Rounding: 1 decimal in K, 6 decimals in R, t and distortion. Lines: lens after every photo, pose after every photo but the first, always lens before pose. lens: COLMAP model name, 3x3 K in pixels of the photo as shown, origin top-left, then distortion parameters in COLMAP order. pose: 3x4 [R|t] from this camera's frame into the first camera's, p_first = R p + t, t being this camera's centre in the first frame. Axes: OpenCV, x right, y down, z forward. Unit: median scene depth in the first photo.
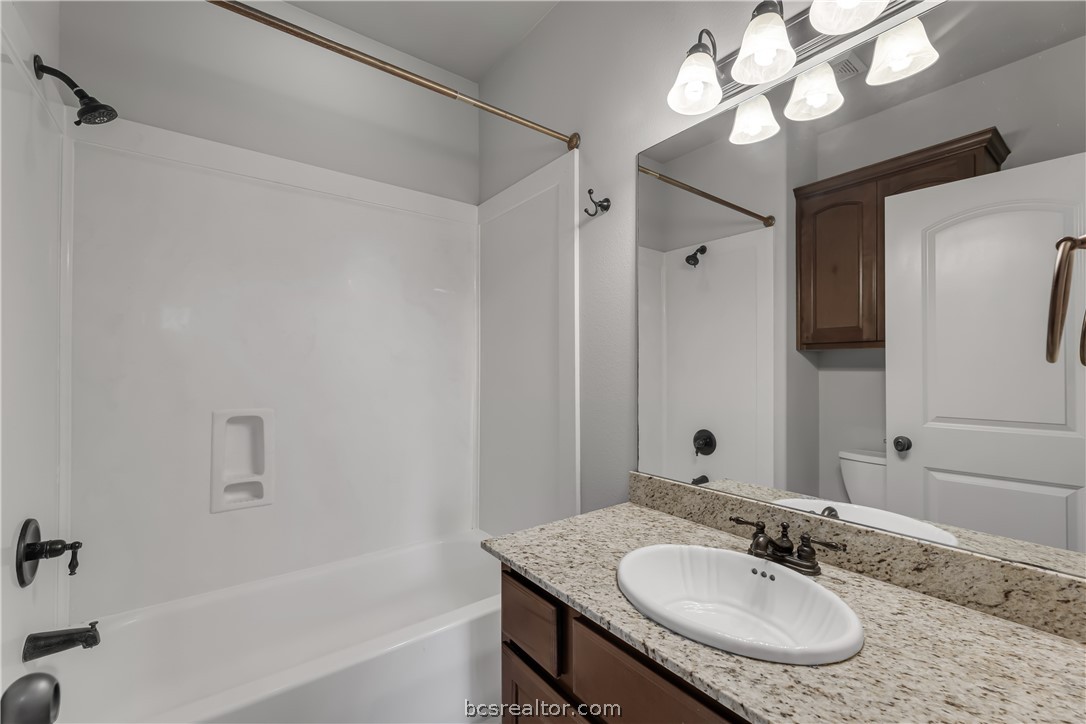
lens RADIAL K [[462.3, 0, 543.0], [0, 462.3, 362.0], [0, 0, 1]] dist [0.008408, -0.003884]
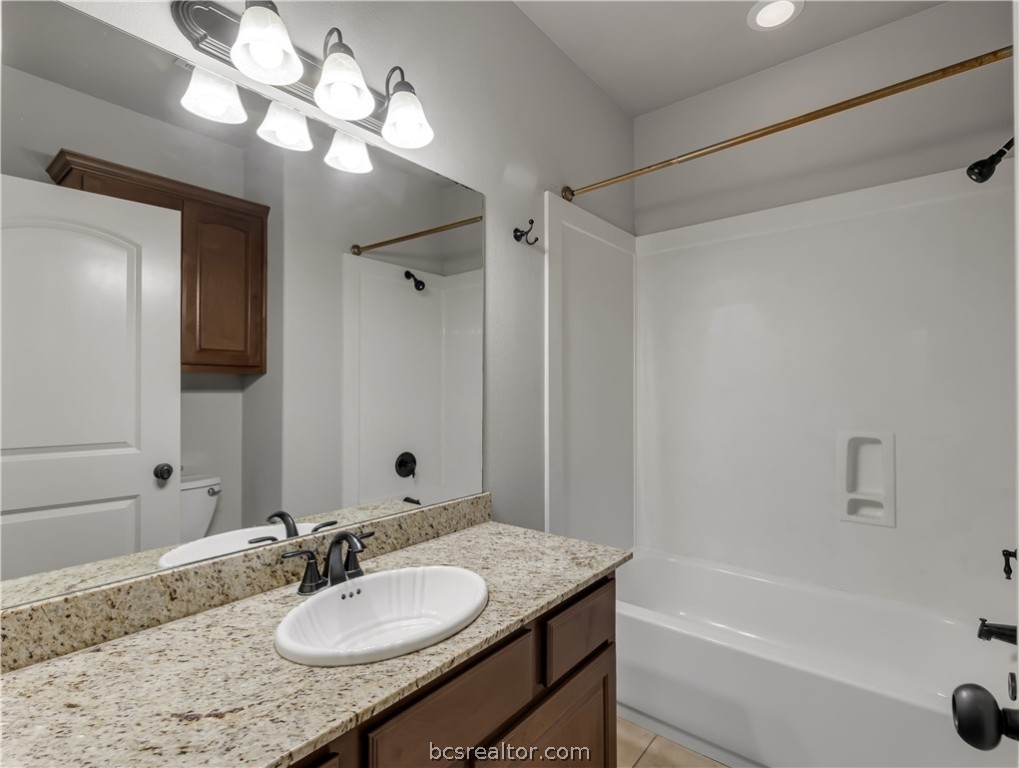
lens RADIAL K [[495.9, 0, 509.5], [0, 495.9, 384.0], [0, 0, 1]] dist [-0.002495, -0.000299]
pose [[-0.202704, 0.013323, 0.979149, -0.781556], [-0.005112, 0.999879, -0.014664, 0.004922], [-0.979227, -0.007977, -0.202612, 0.967976]]
